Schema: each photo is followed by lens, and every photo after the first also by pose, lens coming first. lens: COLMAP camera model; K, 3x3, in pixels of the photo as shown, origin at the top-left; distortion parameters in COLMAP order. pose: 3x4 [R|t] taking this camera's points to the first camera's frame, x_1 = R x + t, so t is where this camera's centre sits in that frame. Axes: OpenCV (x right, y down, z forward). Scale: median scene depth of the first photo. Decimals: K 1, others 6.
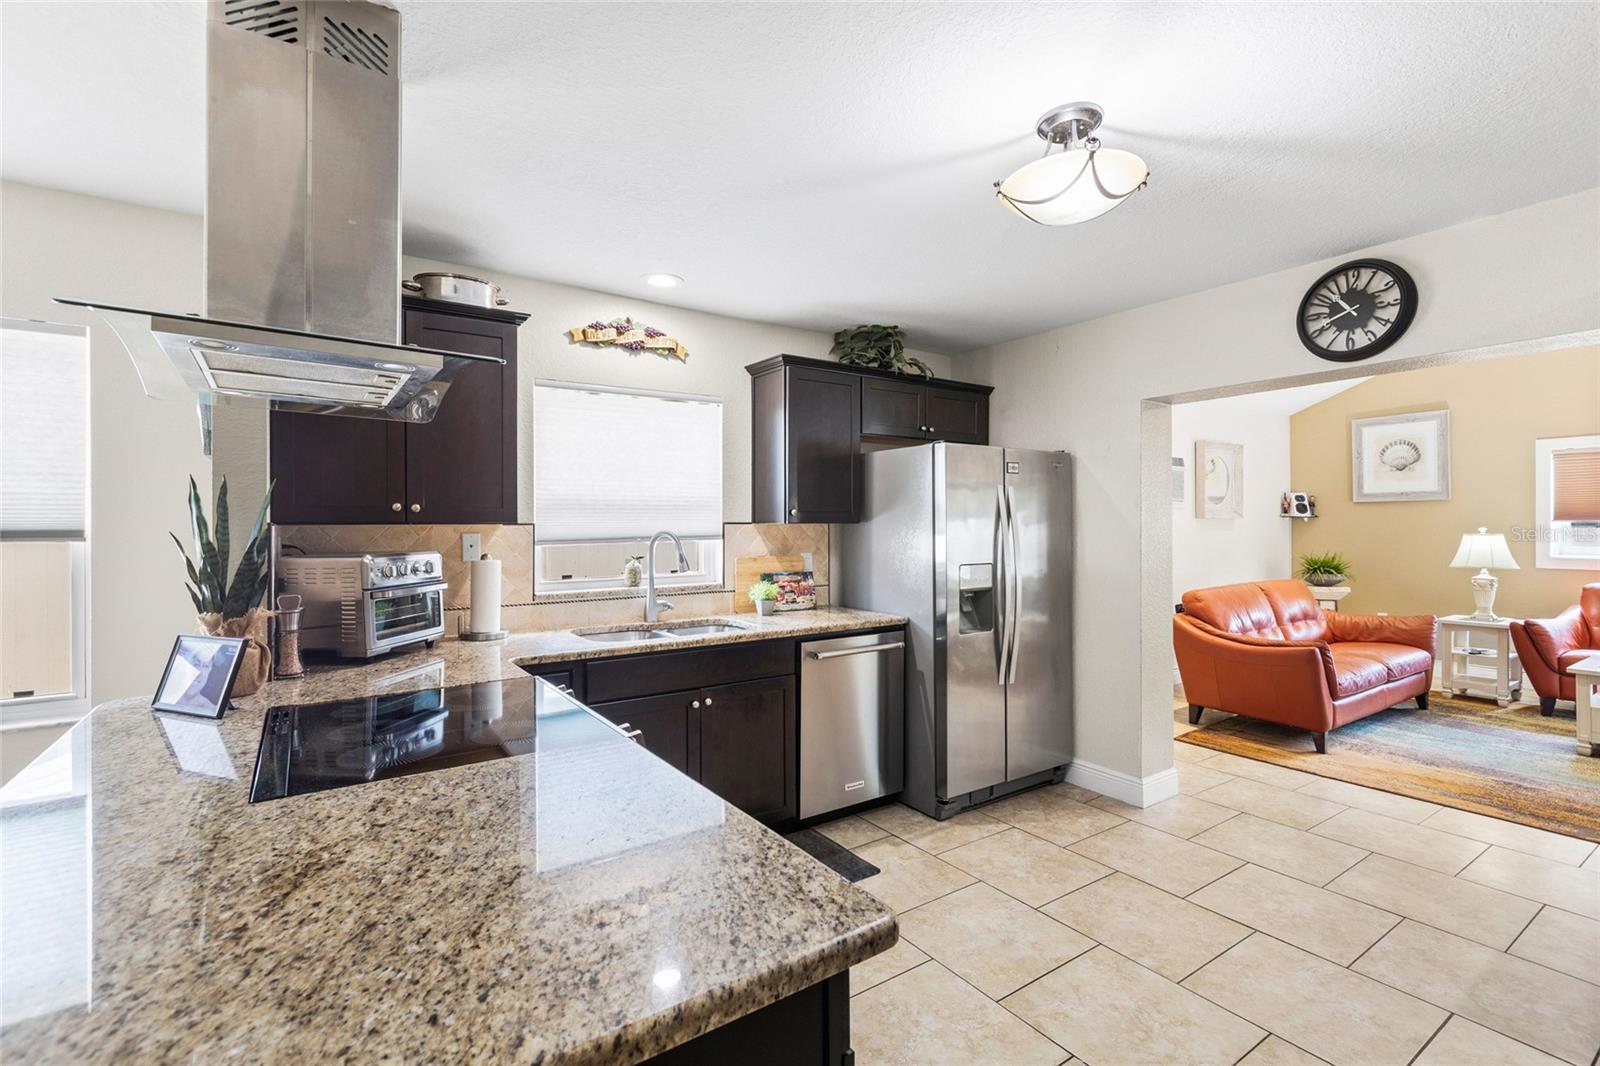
lens RADIAL K [[731.3, 0, 786.1], [0, 731.3, 523.1], [0, 0, 1]] dist [0.001594, 0.000582]
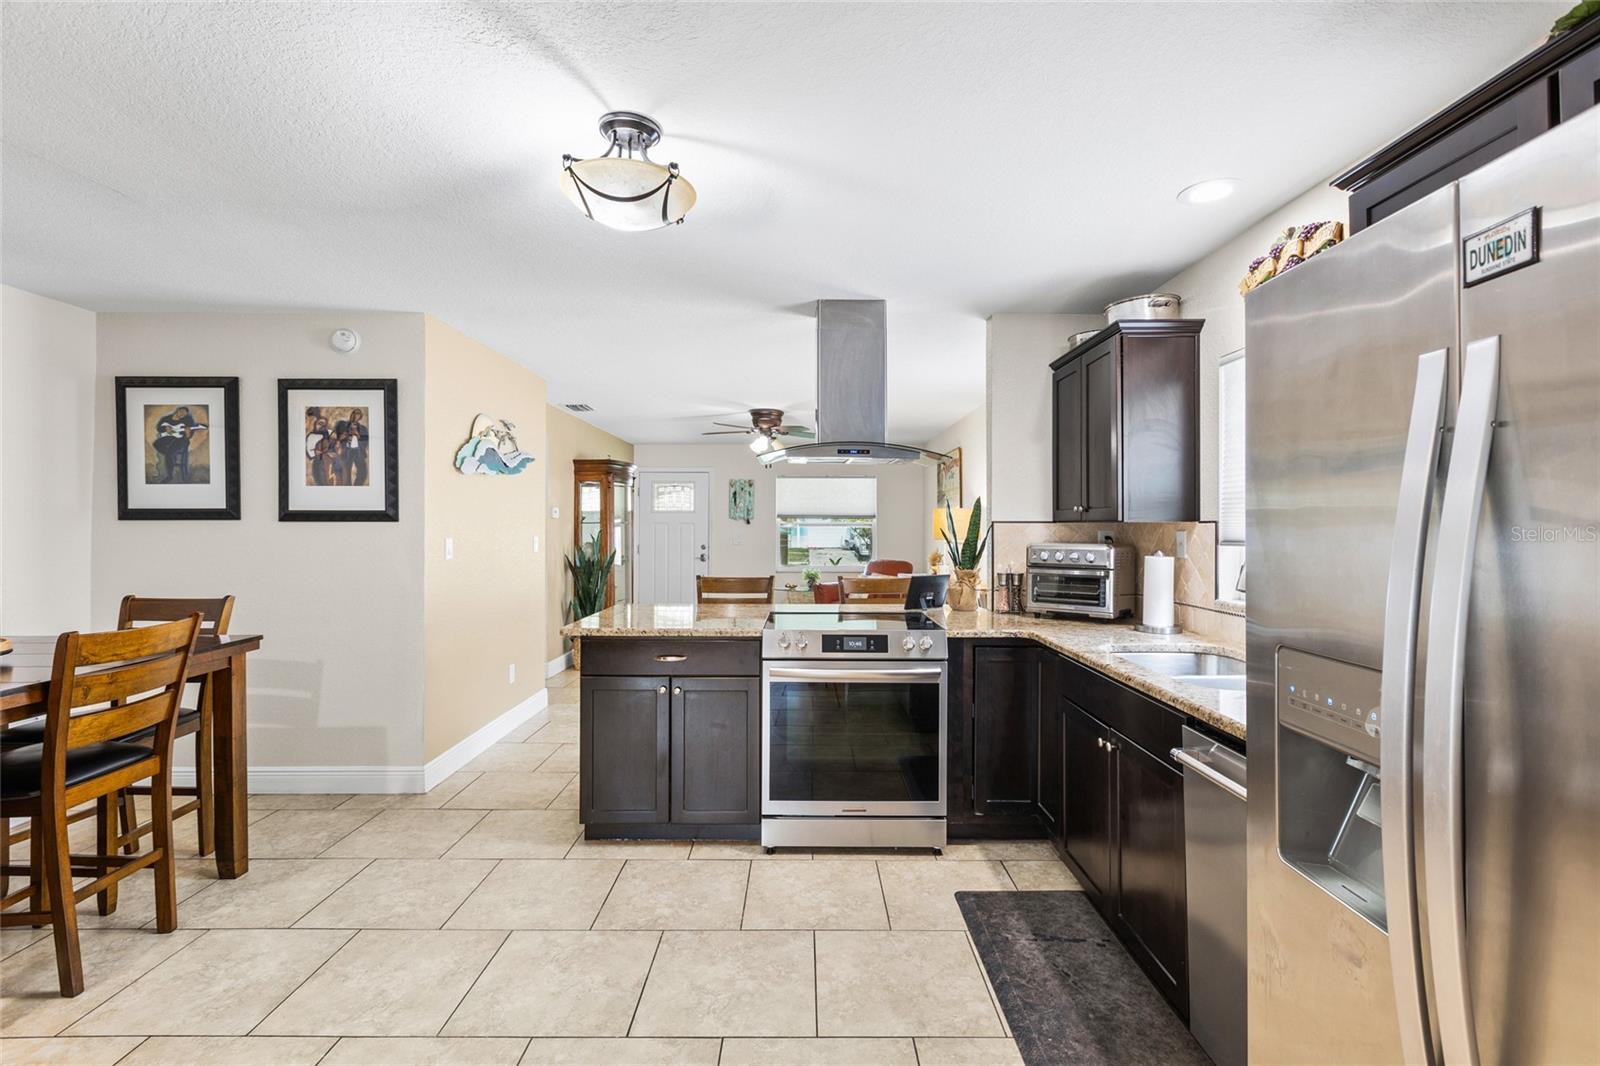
lens RADIAL K [[707.7, 0, 802.7], [0, 707.7, 523.0], [0, 0, 1]] dist [0.000929, 0.000172]
pose [[-0.547047, 0.000207, -0.837102, 0.602623], [0.000045, 1.000000, 0.000217, 0.002765], [0.837102, 0.000081, -0.547047, 0.966109]]
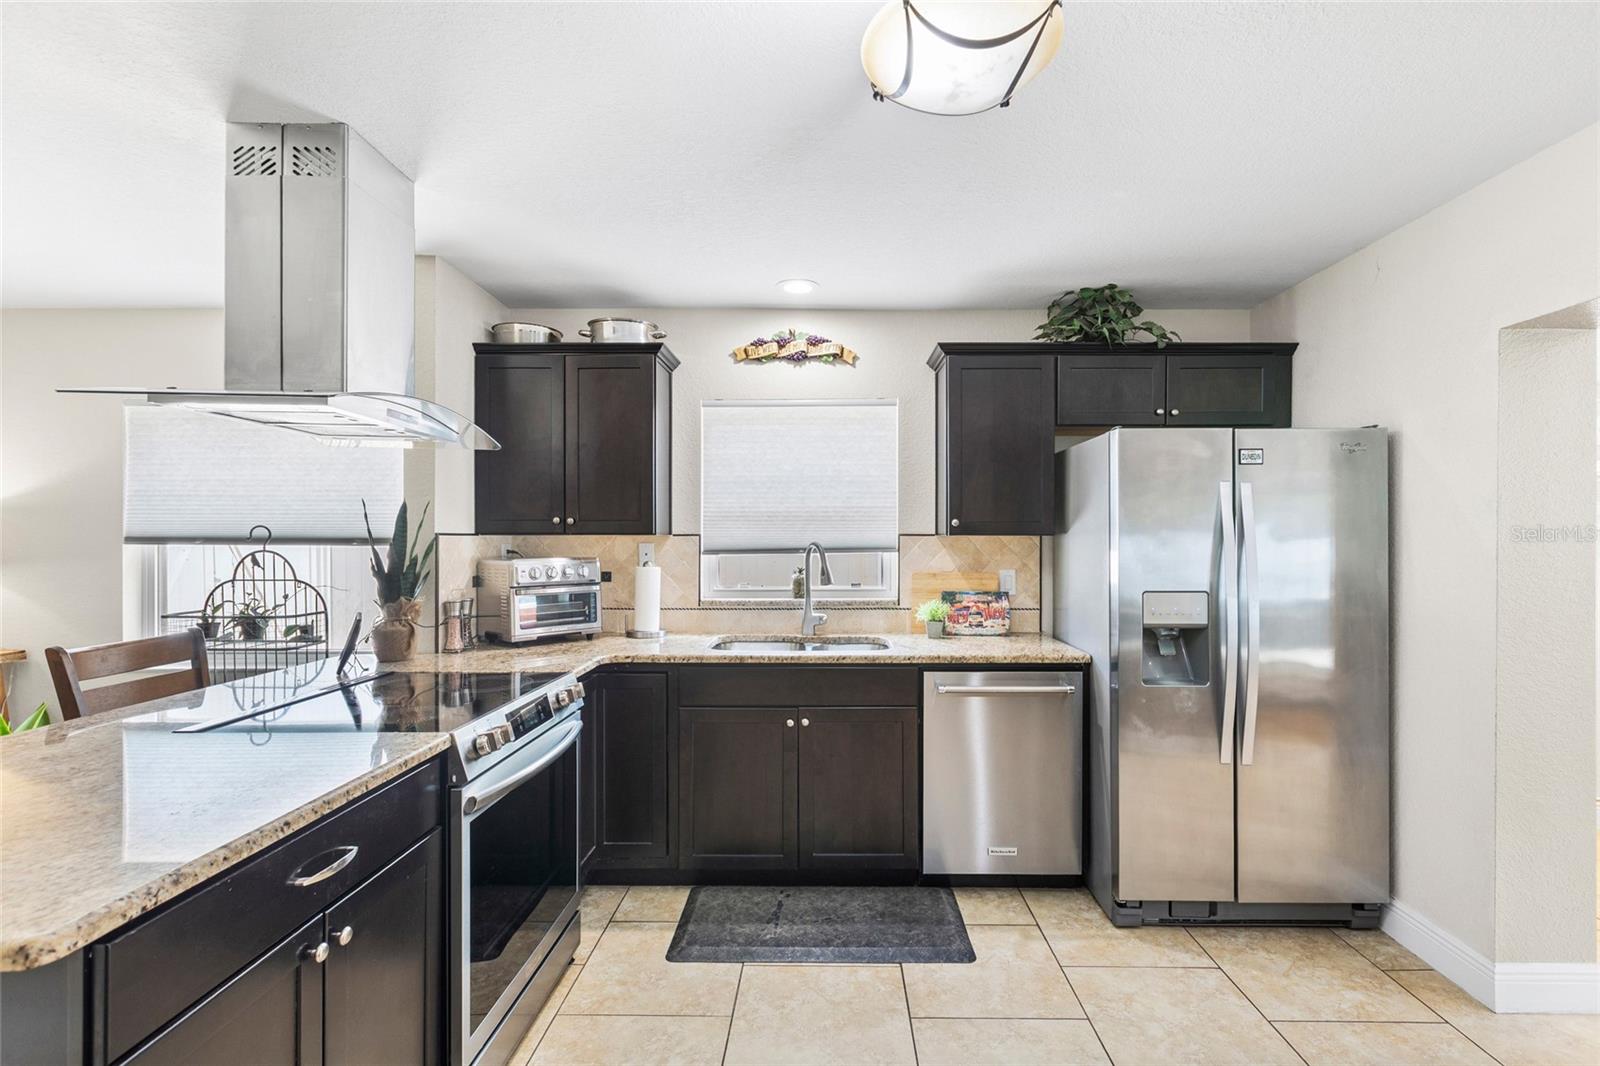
lens RADIAL K [[728.6, 0, 811.7], [0, 728.6, 535.1], [0, 0, 1]] dist [-0.000728, 0.000335]
pose [[0.820580, 0.002599, -0.571525, 0.373542], [-0.002847, 0.999996, 0.000460, 0.000654], [0.571524, 0.001250, 0.820584, 0.193359]]
